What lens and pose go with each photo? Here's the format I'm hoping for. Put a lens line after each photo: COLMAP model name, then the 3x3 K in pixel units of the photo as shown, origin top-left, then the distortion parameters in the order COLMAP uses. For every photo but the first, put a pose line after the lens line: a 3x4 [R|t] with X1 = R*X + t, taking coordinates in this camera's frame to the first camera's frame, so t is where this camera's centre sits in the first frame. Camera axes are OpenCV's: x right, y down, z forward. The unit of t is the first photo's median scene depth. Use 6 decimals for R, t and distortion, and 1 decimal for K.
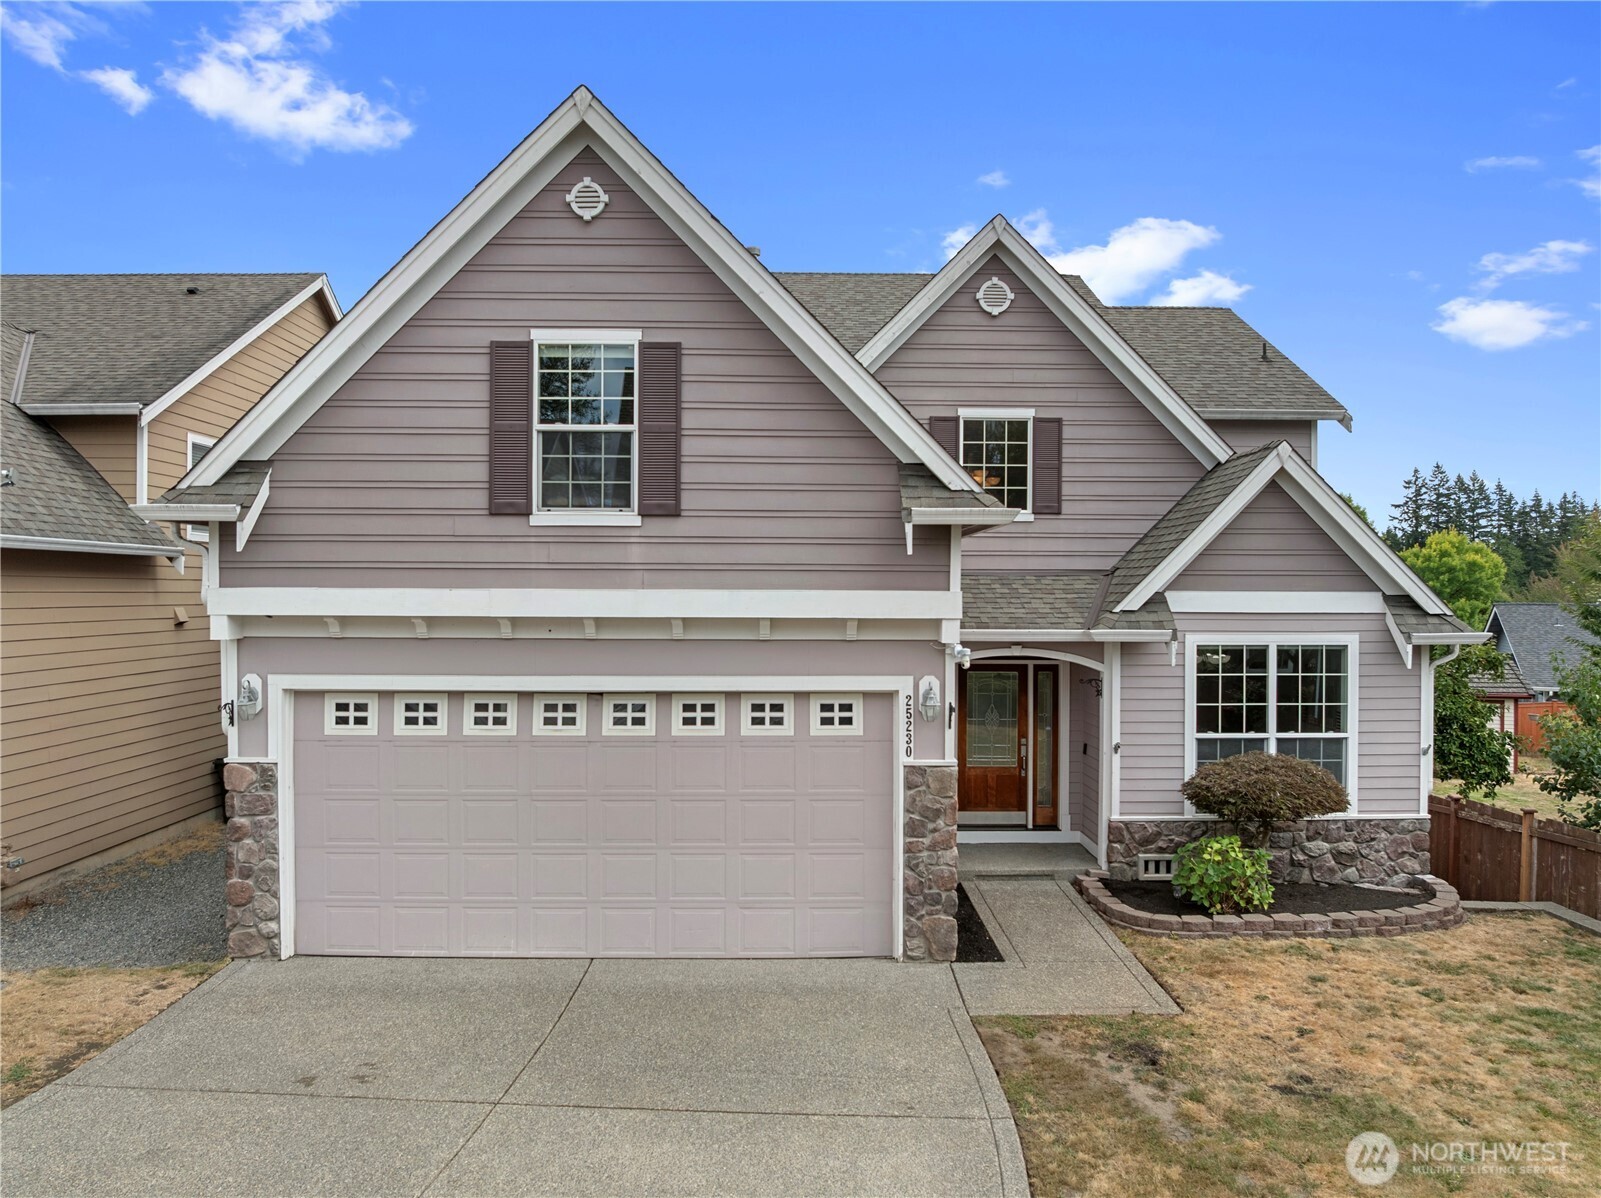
lens RADIAL K [[1129.8, 0, 800.5], [0, 1129.8, 599.0], [0, 0, 1]] dist [-0.037107, -0.000177]
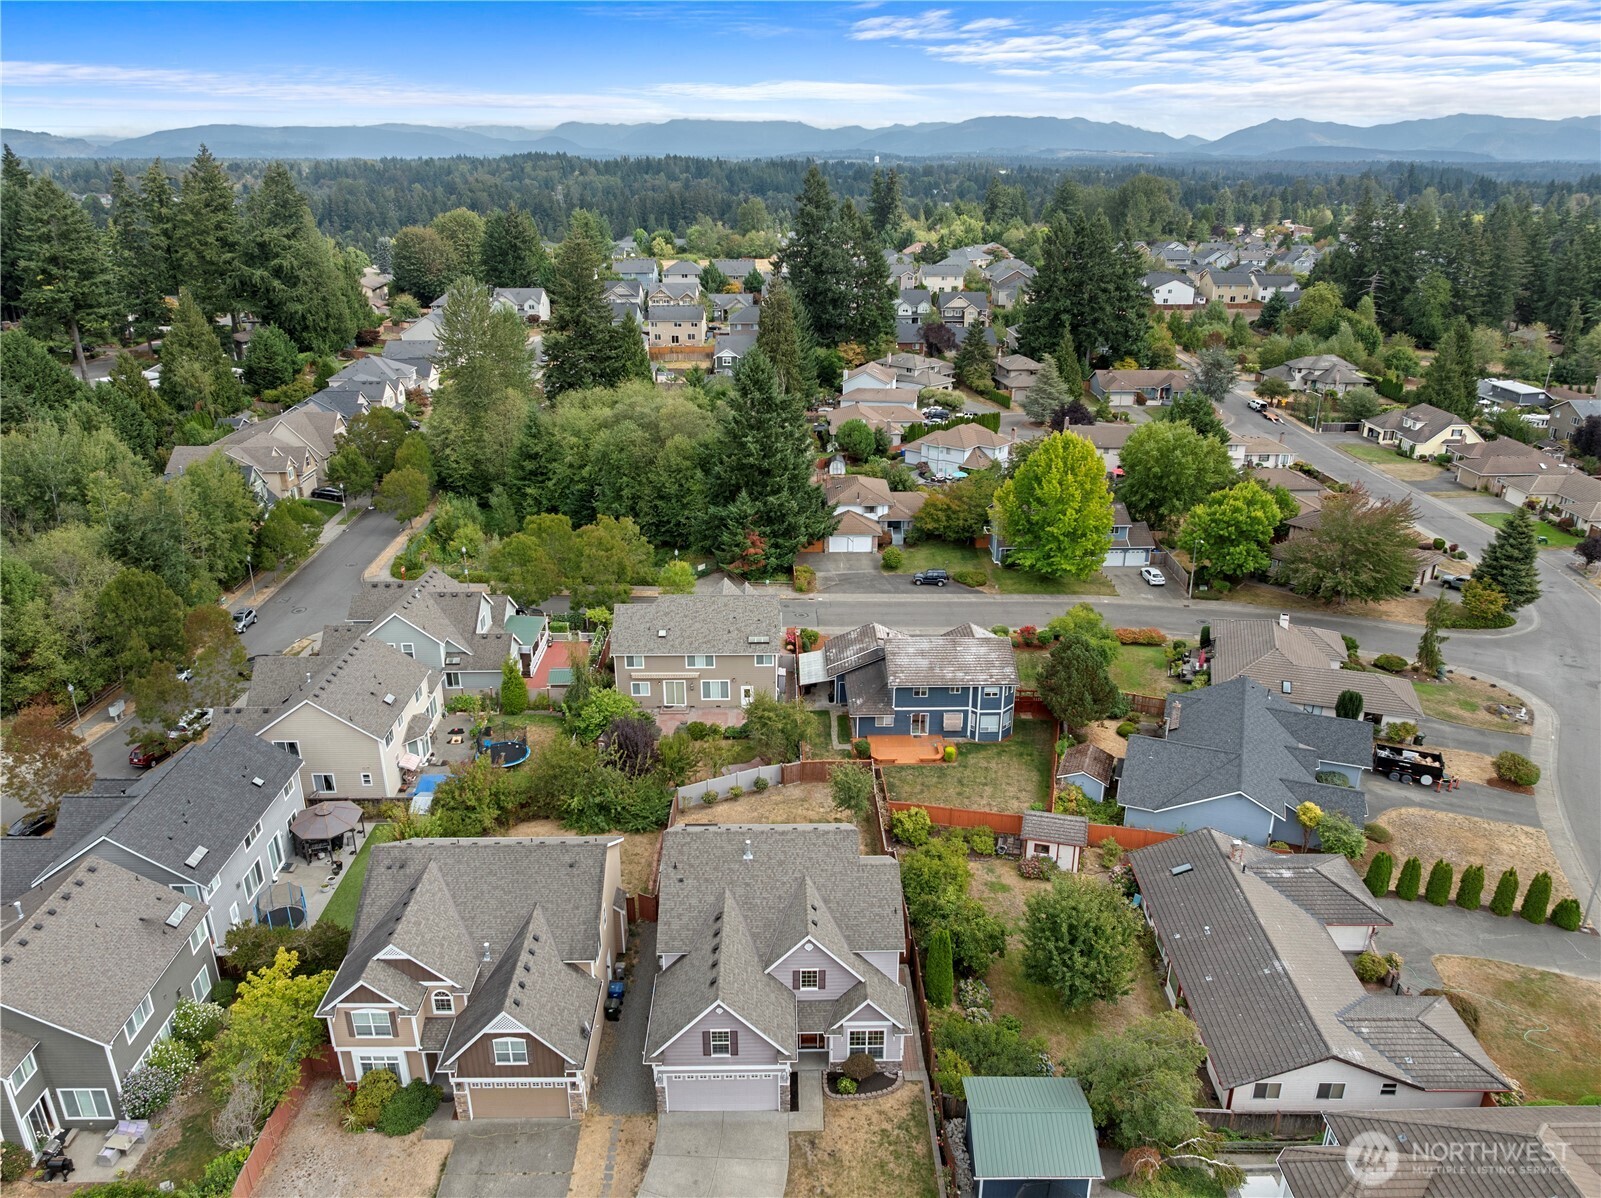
lens RADIAL K [[1129.8, 0, 800.5], [0, 1129.8, 599.0], [0, 0, 1]] dist [-0.037107, -0.000177]
pose [[0.999943, -0.010353, 0.002714, 0.160153], [0.008715, 0.934843, 0.354955, -3.171445], [-0.006212, -0.354911, 0.934879, -2.586914]]
